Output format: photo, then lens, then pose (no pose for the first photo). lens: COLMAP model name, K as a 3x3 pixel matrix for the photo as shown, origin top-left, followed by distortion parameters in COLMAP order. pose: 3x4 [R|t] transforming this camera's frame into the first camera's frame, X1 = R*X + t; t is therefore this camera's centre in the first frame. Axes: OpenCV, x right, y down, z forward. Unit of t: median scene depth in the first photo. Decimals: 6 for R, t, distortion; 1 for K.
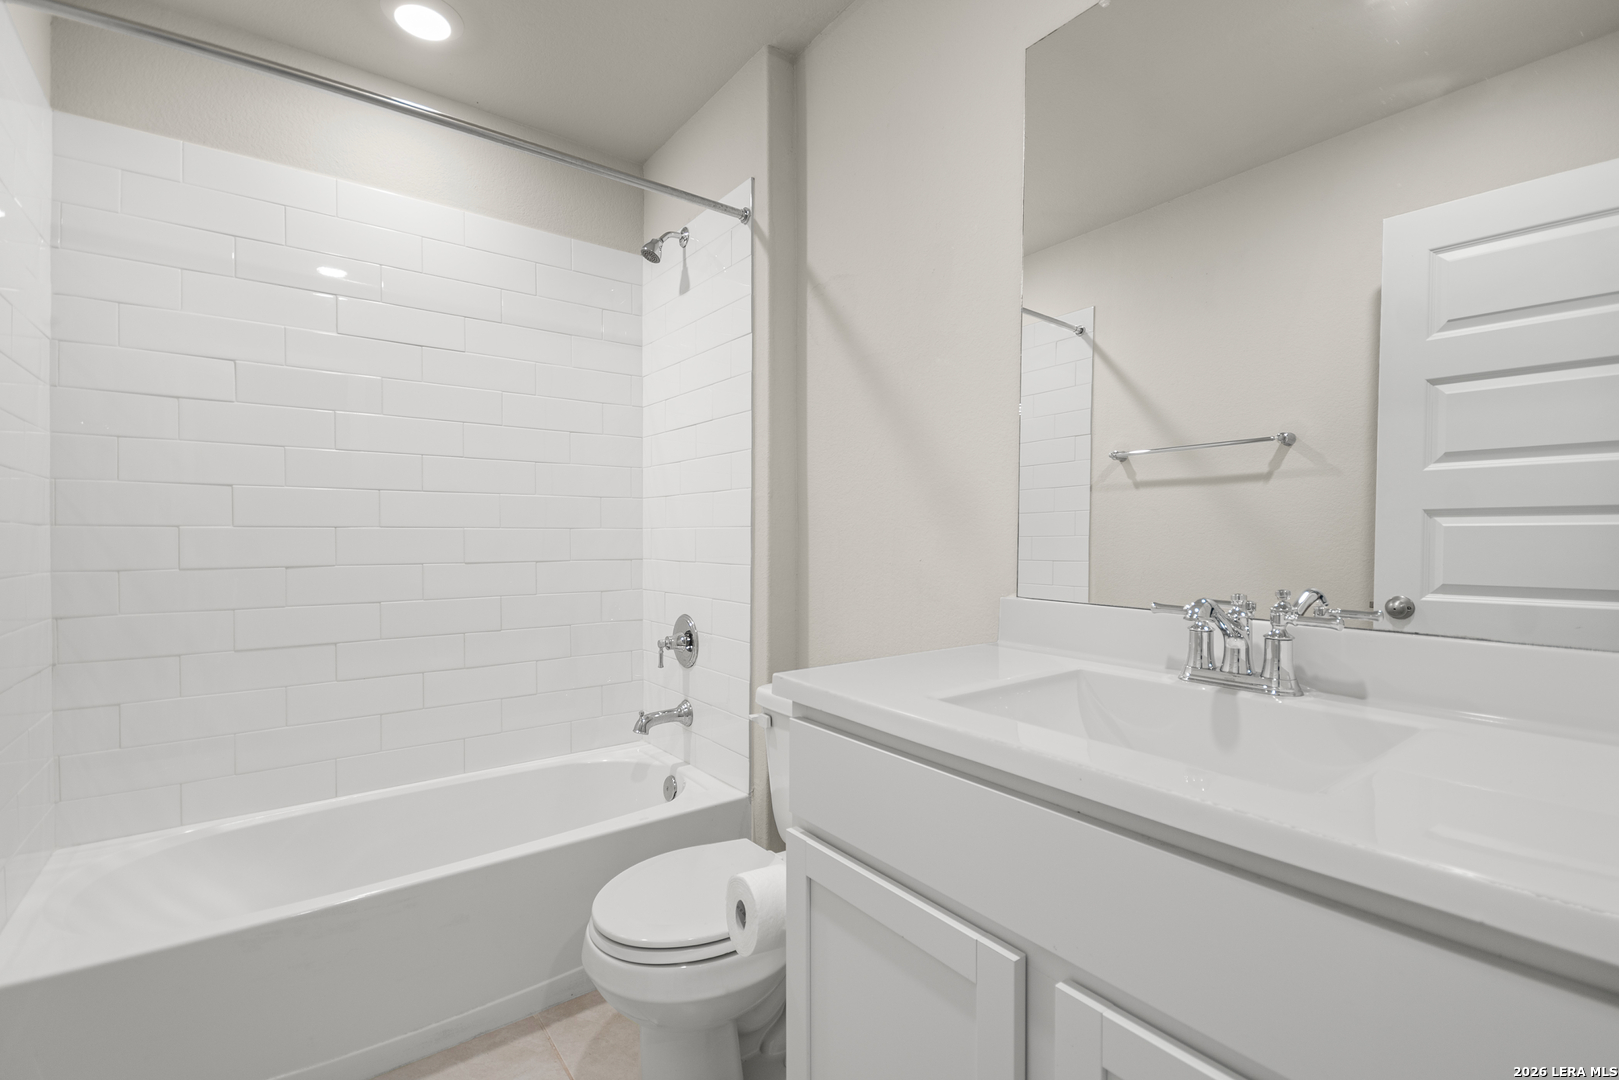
lens RADIAL K [[718.7, 0, 850.2], [0, 718.7, 542.1], [0, 0, 1]] dist [-0.000810, 0.000068]
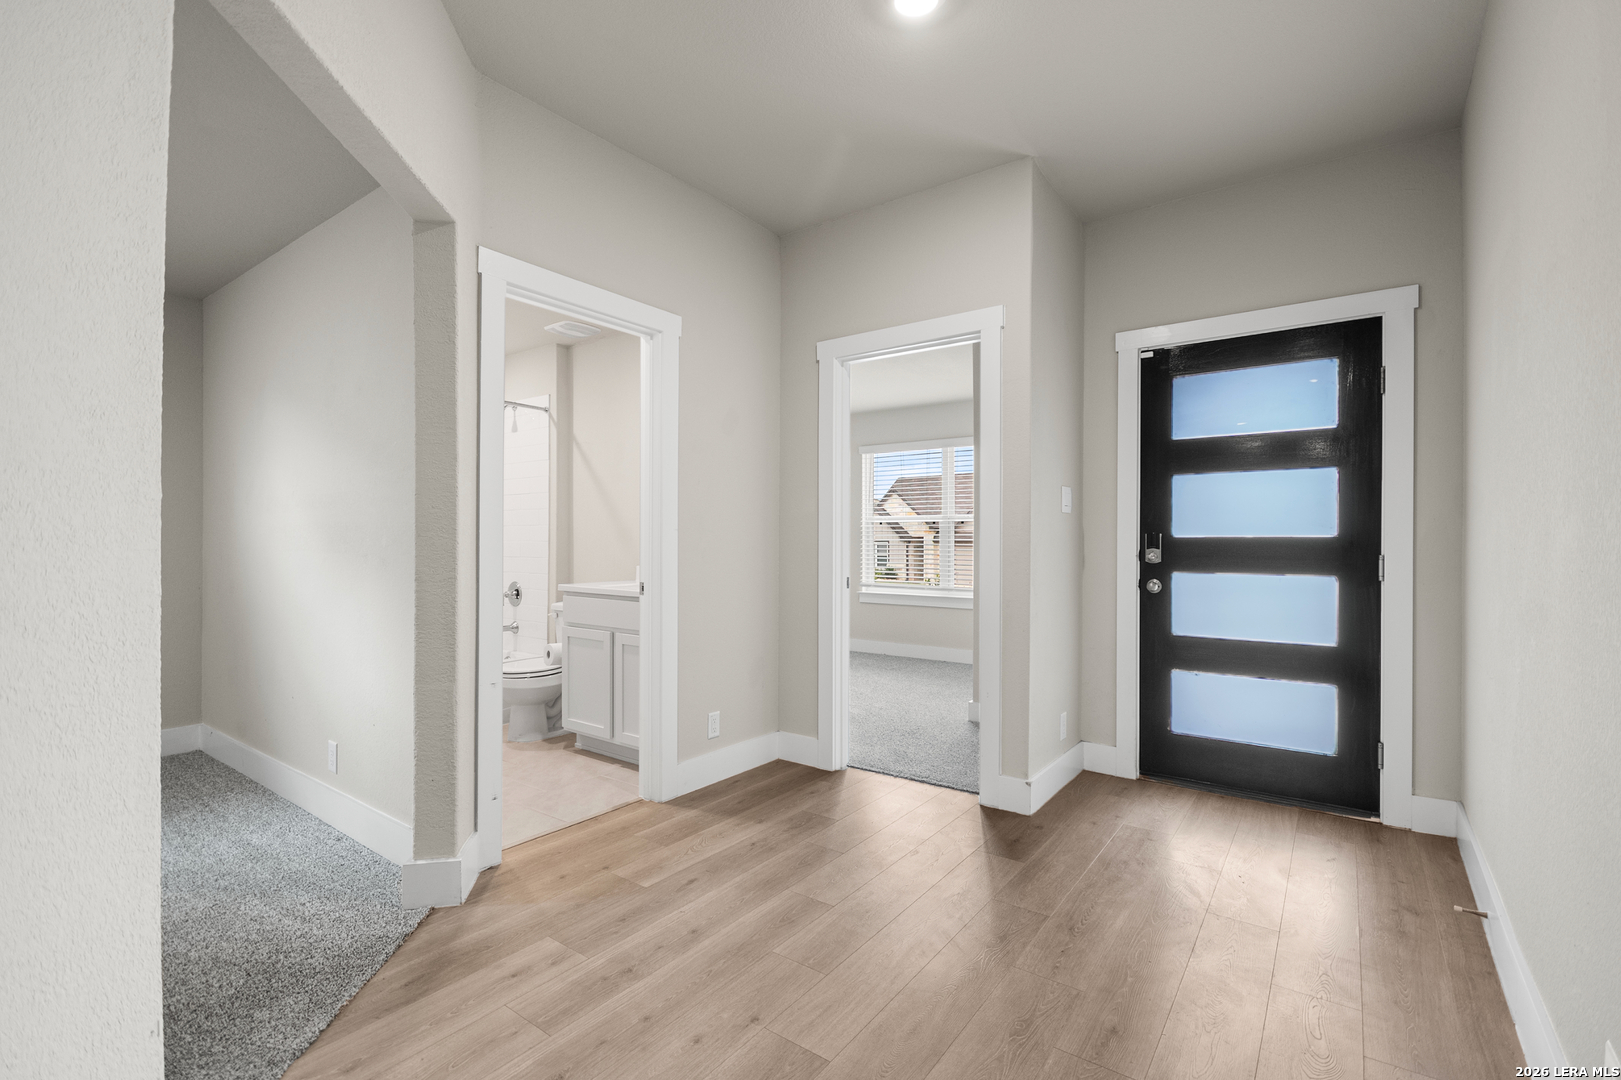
lens RADIAL K [[719.6, 0, 851.3], [0, 719.6, 542.1], [0, 0, 1]] dist [-0.000810, 0.000068]
pose [[0.962138, 0.001444, 0.272558, 0.177315], [0.001084, 0.999958, -0.009126, 0.003512], [-0.272560, 0.009076, 0.962096, -1.561434]]
